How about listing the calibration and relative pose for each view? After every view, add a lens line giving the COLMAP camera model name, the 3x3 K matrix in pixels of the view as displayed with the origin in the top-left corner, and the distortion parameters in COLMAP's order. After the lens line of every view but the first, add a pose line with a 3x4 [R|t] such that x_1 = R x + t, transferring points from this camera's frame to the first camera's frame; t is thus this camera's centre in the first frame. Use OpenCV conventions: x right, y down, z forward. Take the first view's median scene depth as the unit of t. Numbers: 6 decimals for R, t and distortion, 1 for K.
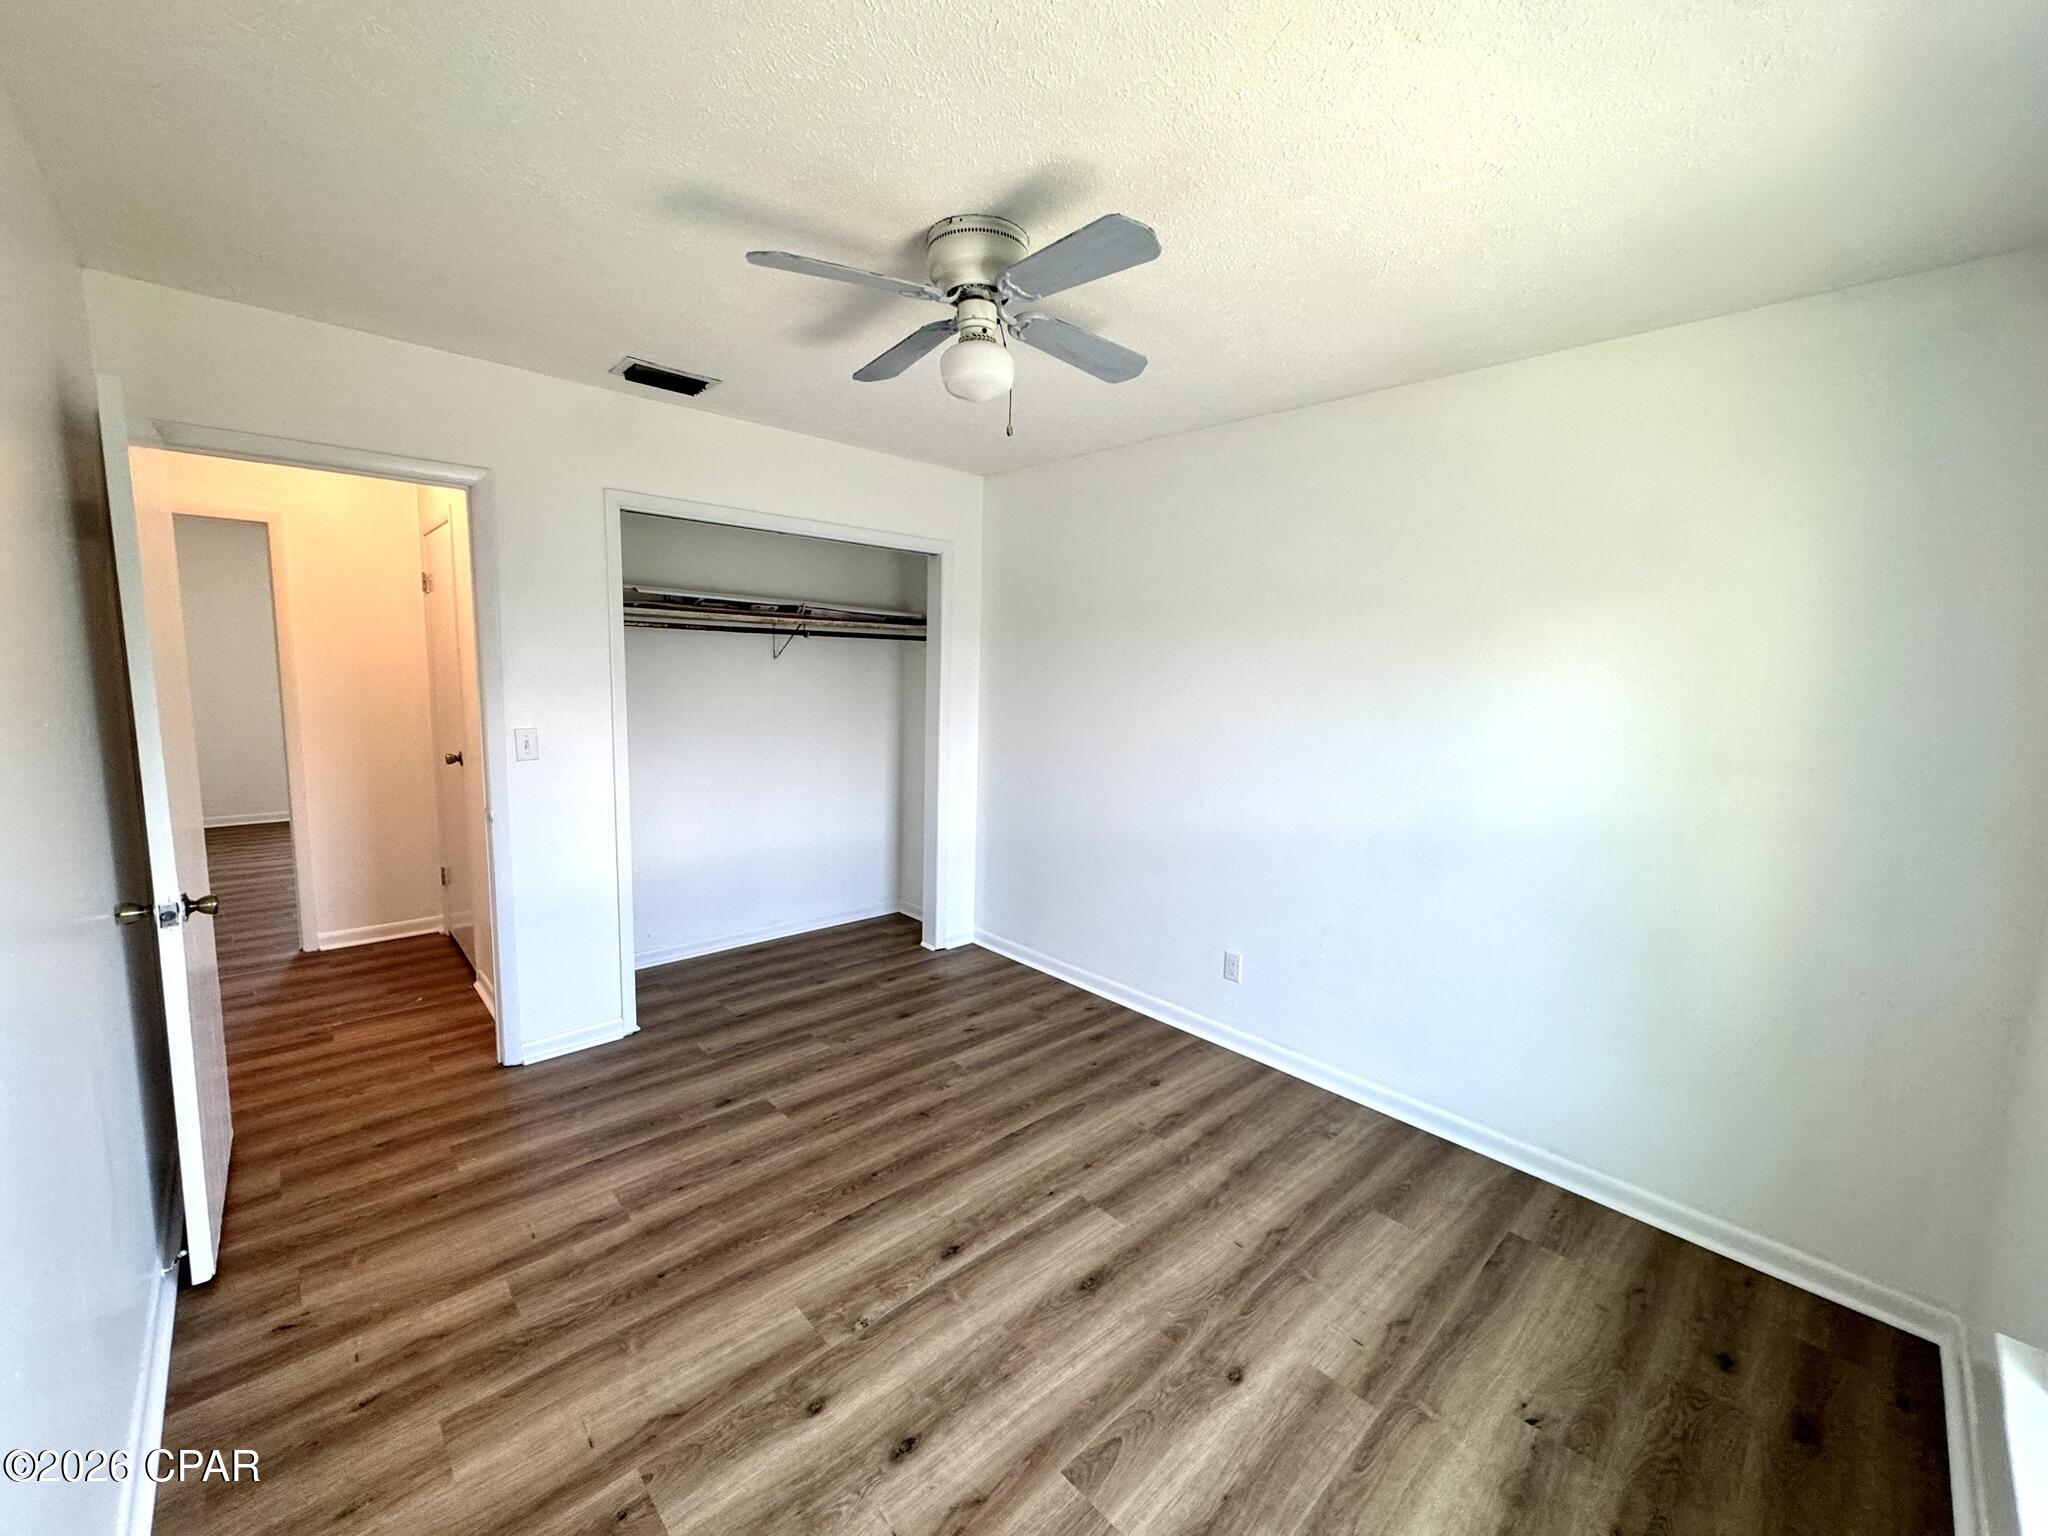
lens RADIAL K [[818.7, 0, 1024.0], [0, 818.7, 768.0], [0, 0, 1]] dist [-0.001902, 0.000128]
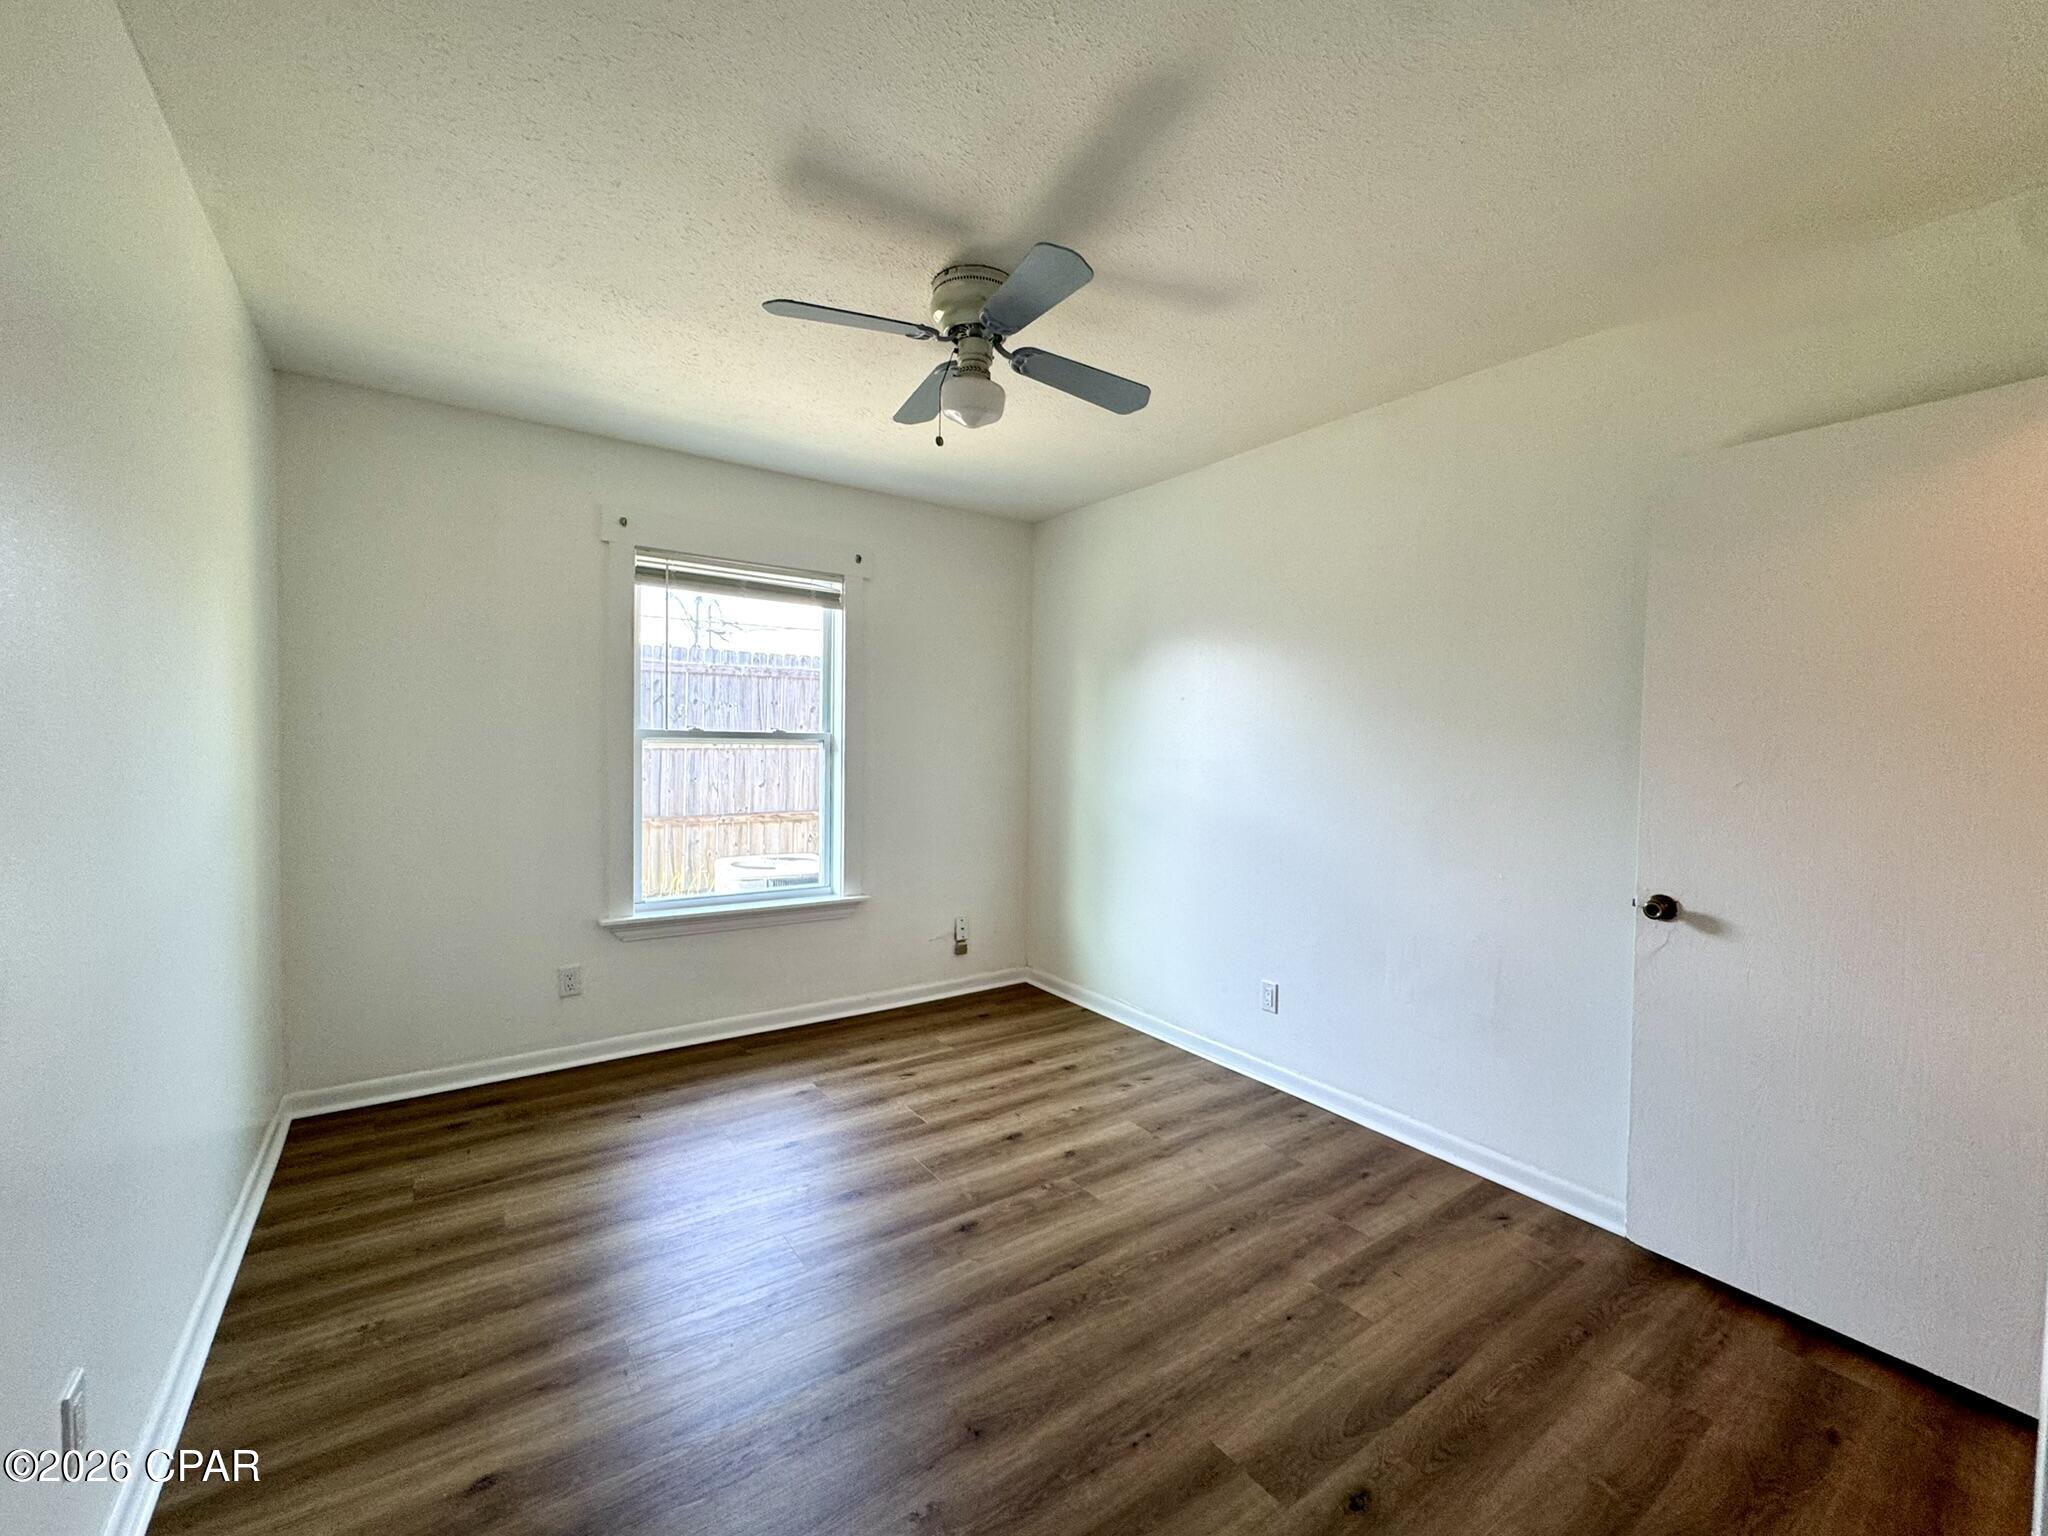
lens RADIAL K [[841.8, 0, 1037.2], [0, 841.8, 763.8], [0, 0, 1]] dist [-0.002327, -0.000012]
pose [[-0.991351, -0.051402, 0.120752, -0.249210], [-0.032159, 0.987200, 0.156213, -0.141413], [-0.127236, 0.150979, -0.980314, 1.763889]]
